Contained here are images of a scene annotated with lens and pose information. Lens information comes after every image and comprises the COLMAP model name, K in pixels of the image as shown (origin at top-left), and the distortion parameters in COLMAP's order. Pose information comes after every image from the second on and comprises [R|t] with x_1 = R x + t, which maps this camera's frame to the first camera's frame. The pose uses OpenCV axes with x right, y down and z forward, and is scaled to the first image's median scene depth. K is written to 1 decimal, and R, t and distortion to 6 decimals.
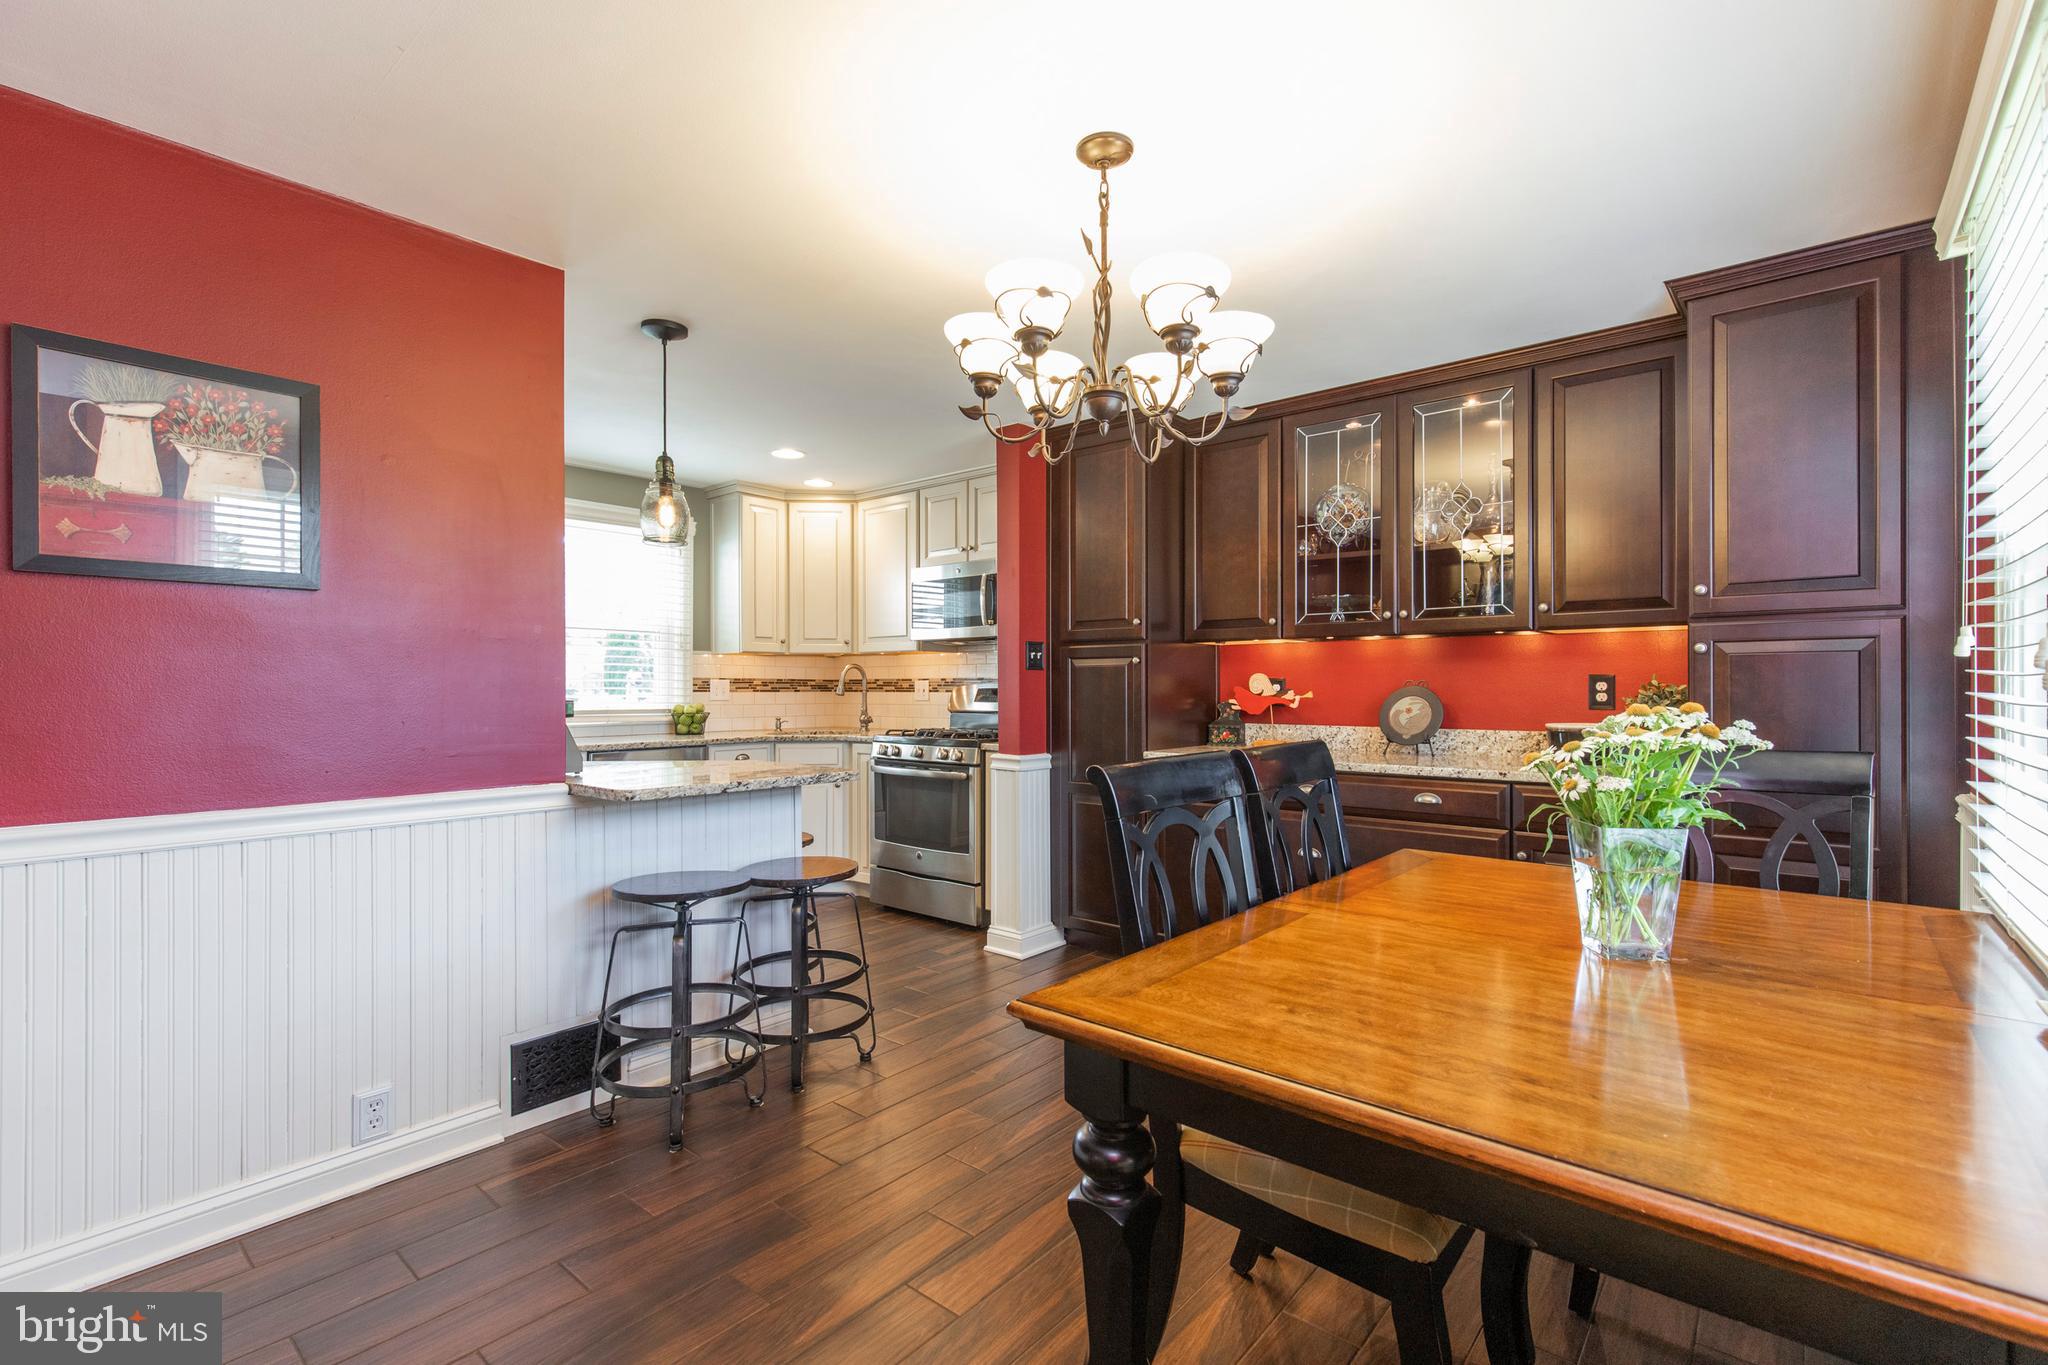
lens RADIAL K [[907.6, 0, 1034.4], [0, 907.6, 687.0], [0, 0, 1]] dist [0.002314, 0.000098]
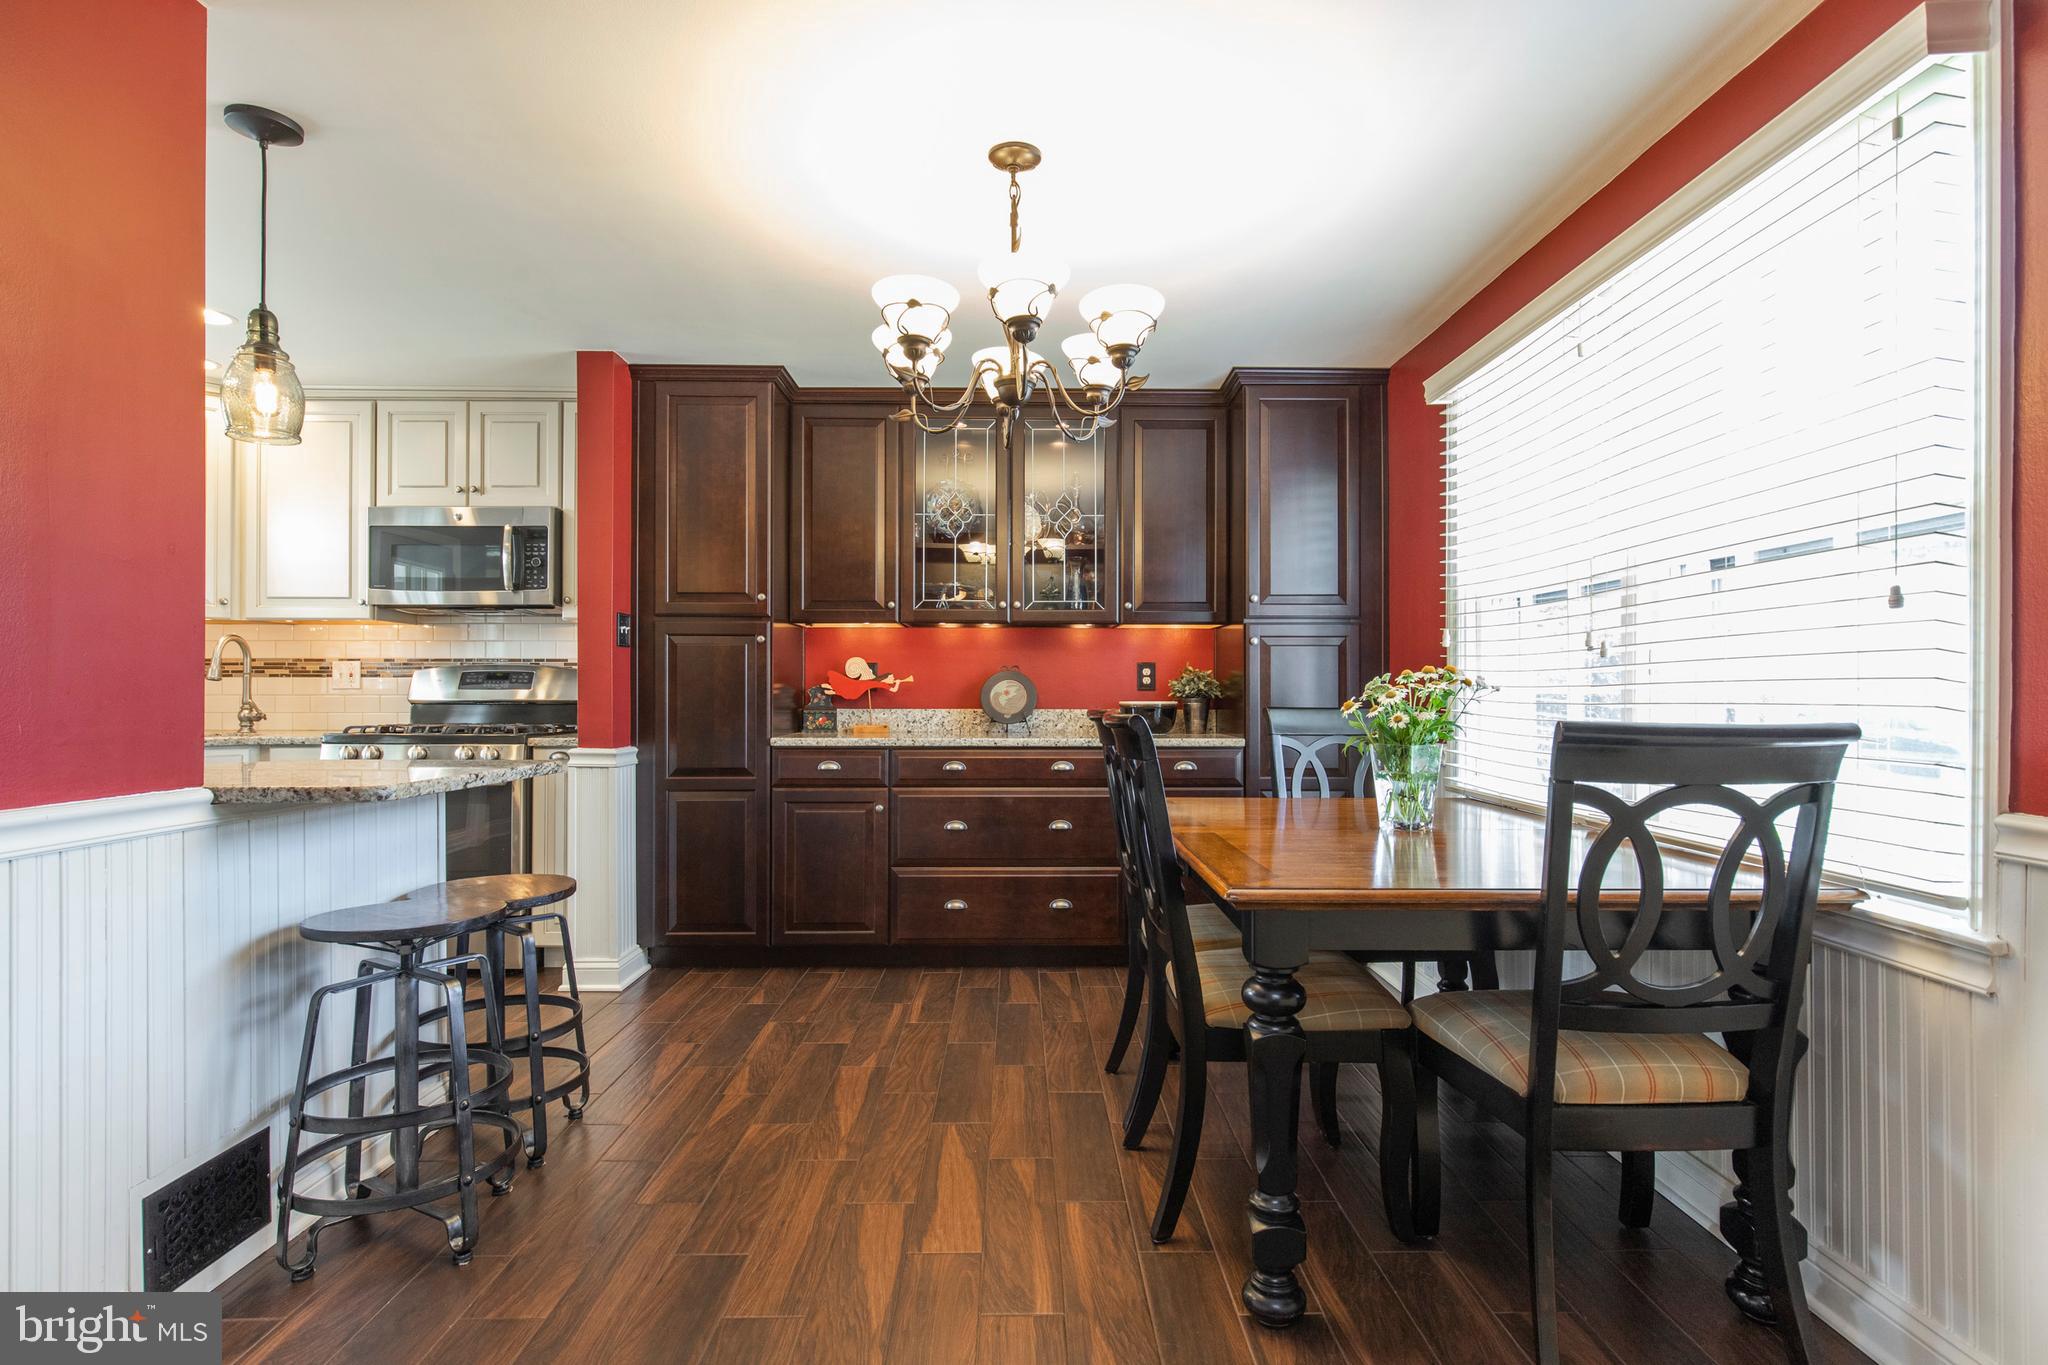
lens RADIAL K [[1031.8, 0, 1024.0], [0, 1031.8, 682.5], [0, 0, 1]] dist [-0.003461, -0.000327]
pose [[0.760511, 0.008198, 0.649274, -0.347050], [-0.002744, 0.999952, -0.009413, 0.022817], [-0.649320, 0.005377, 0.760496, 0.031043]]
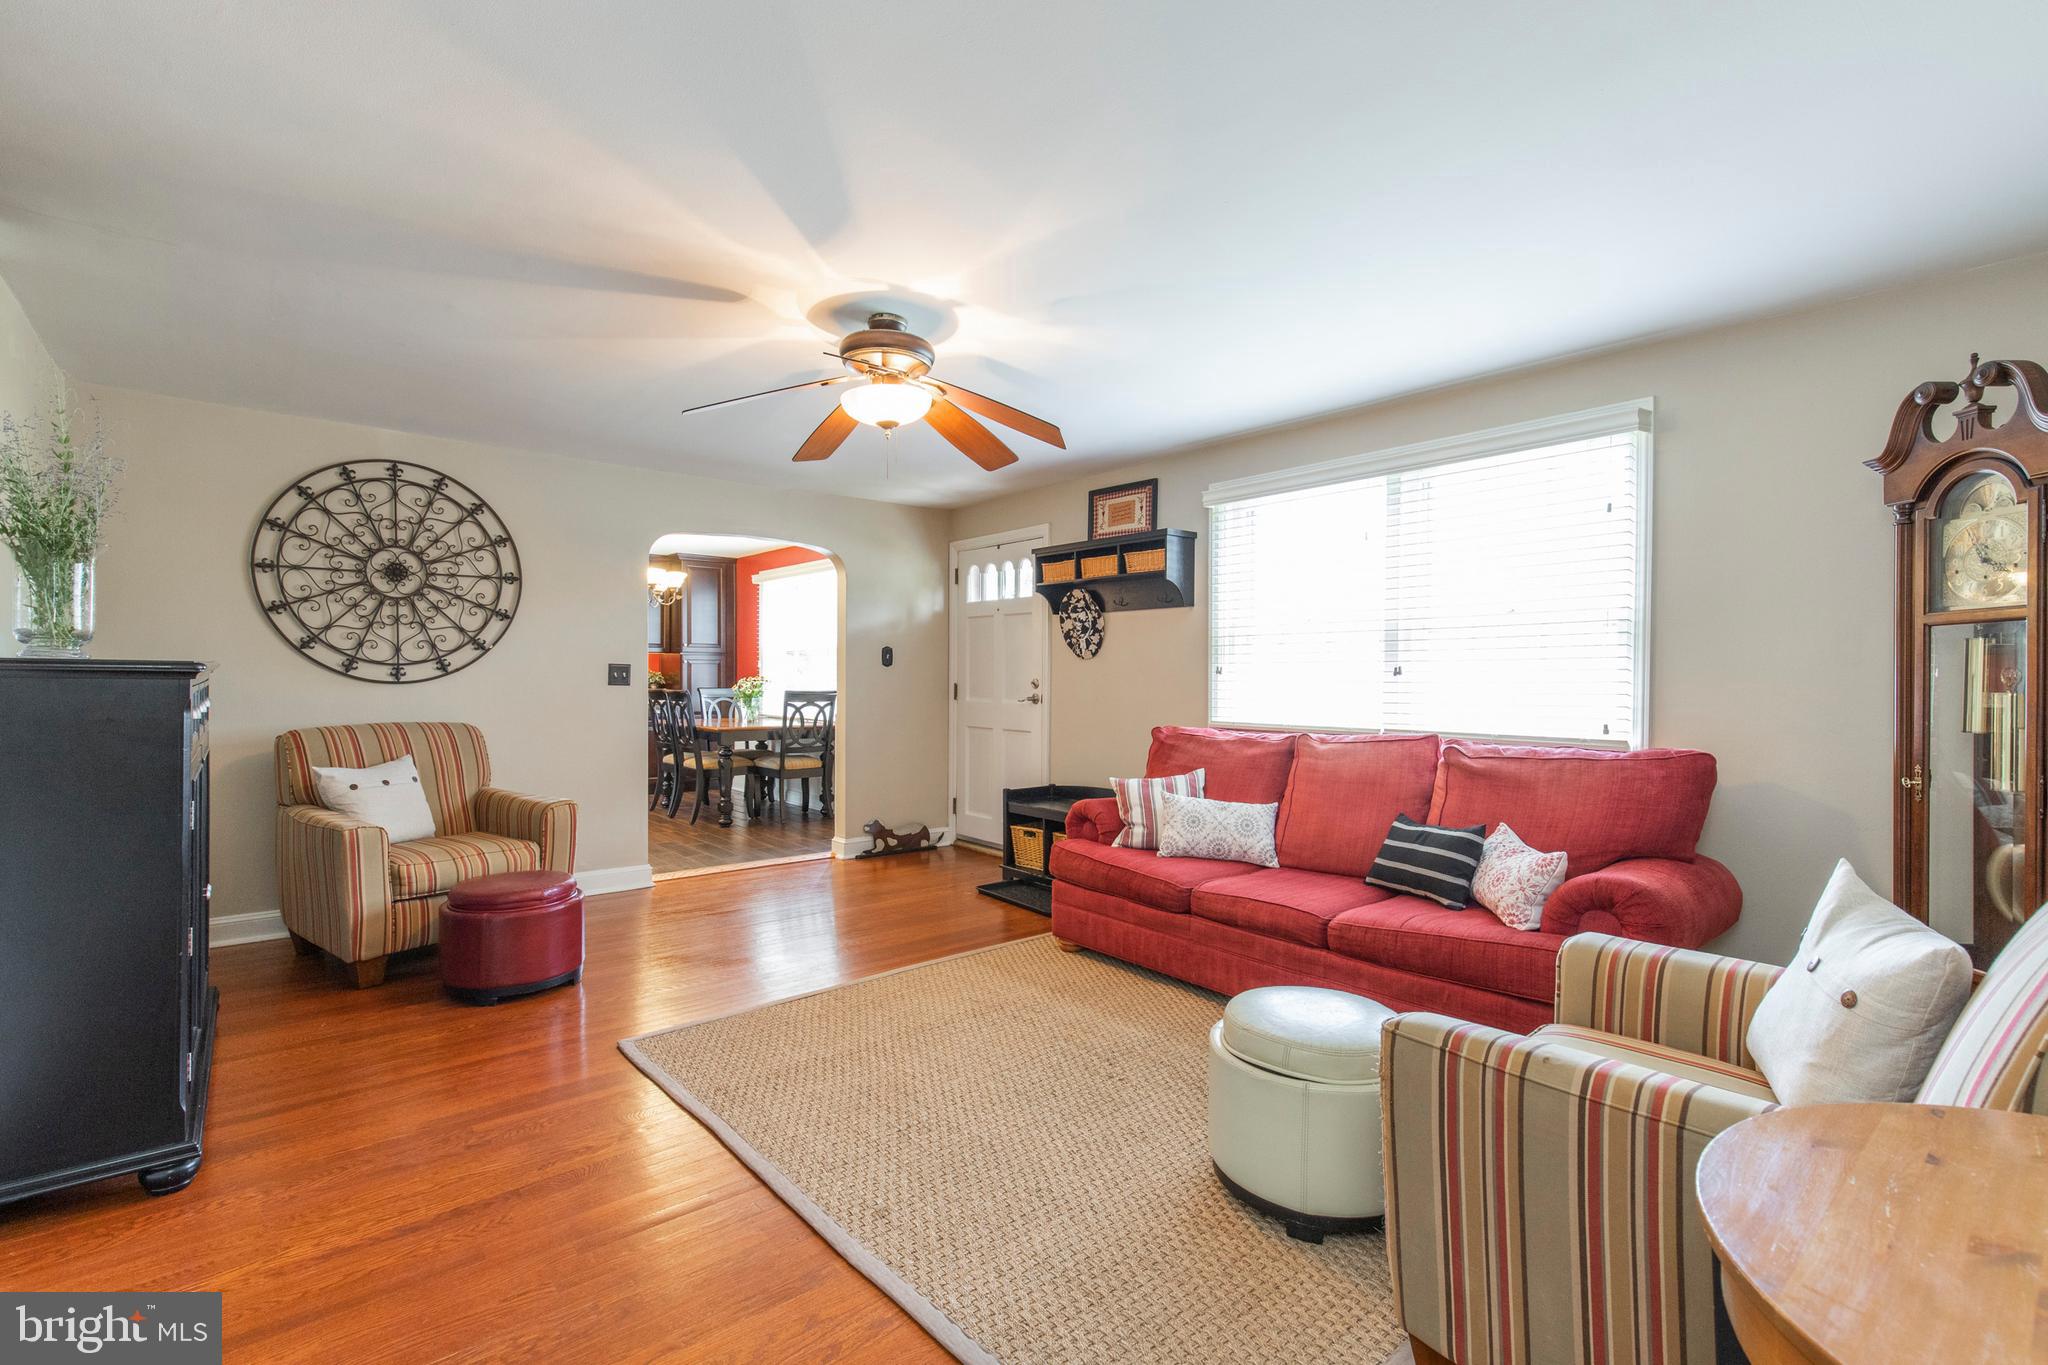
lens RADIAL K [[925.8, 0, 1024.0], [0, 925.8, 682.5], [0, 0, 1]] dist [0.000169, 0.000029]
pose [[0.182065, -0.002318, 0.983284, -1.608515], [-0.005711, 0.999978, 0.003415, 0.010311], [-0.983270, -0.006237, 0.182048, -0.583107]]
